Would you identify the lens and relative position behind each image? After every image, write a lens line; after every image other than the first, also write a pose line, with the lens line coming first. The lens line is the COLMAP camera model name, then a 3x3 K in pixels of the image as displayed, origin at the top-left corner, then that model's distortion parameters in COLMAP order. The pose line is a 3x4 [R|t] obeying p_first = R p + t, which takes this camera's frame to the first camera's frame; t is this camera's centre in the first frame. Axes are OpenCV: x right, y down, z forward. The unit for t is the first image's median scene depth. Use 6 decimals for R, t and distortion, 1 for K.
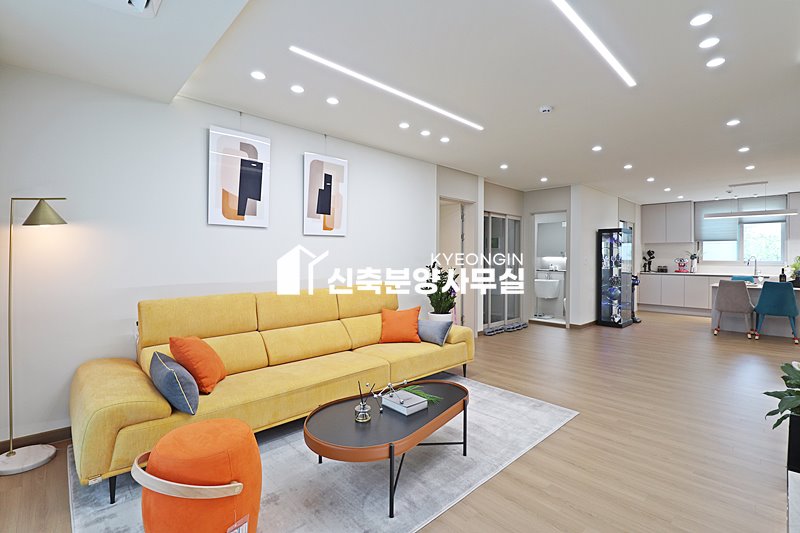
lens RADIAL K [[371.2, 0, 403.9], [0, 371.2, 259.3], [0, 0, 1]] dist [0.001133, -0.017196]
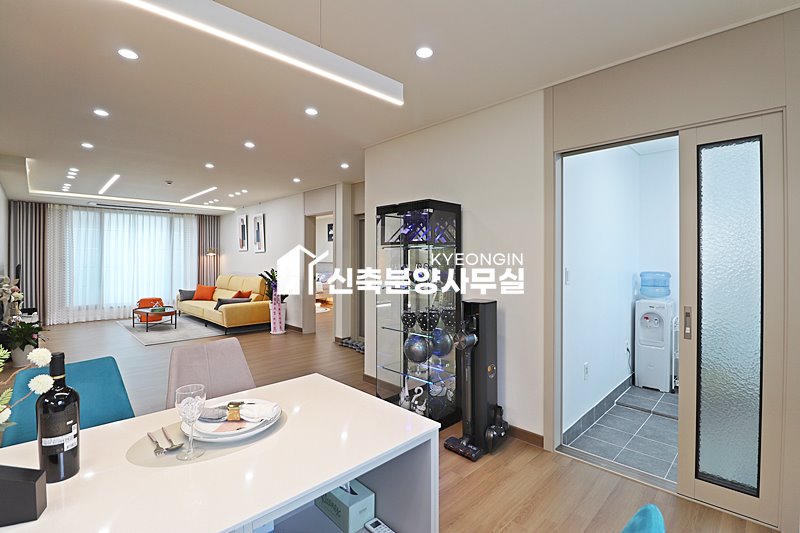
lens RADIAL K [[371.2, 0, 403.9], [0, 371.2, 259.3], [0, 0, 1]] dist [0.001133, -0.017196]
pose [[0.017110, -0.007493, -0.999826, 1.834679], [-0.010616, 0.999914, -0.007676, -0.017444], [0.999797, 0.010746, 0.017029, 1.755763]]
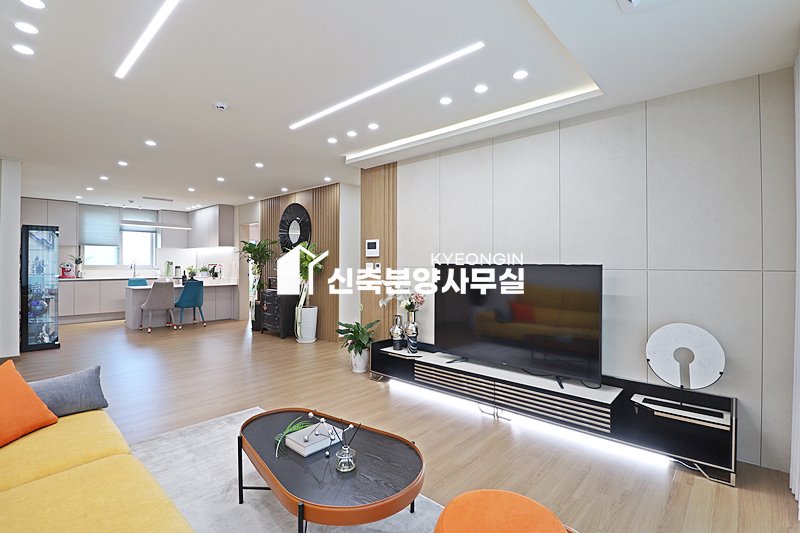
lens RADIAL K [[371.2, 0, 403.9], [0, 371.2, 259.3], [0, 0, 1]] dist [0.001133, -0.017196]
pose [[-0.074743, 0.005062, 0.997190, -0.485174], [0.006974, 0.999965, -0.004553, -0.003683], [-0.997178, 0.006614, -0.074776, 0.504488]]
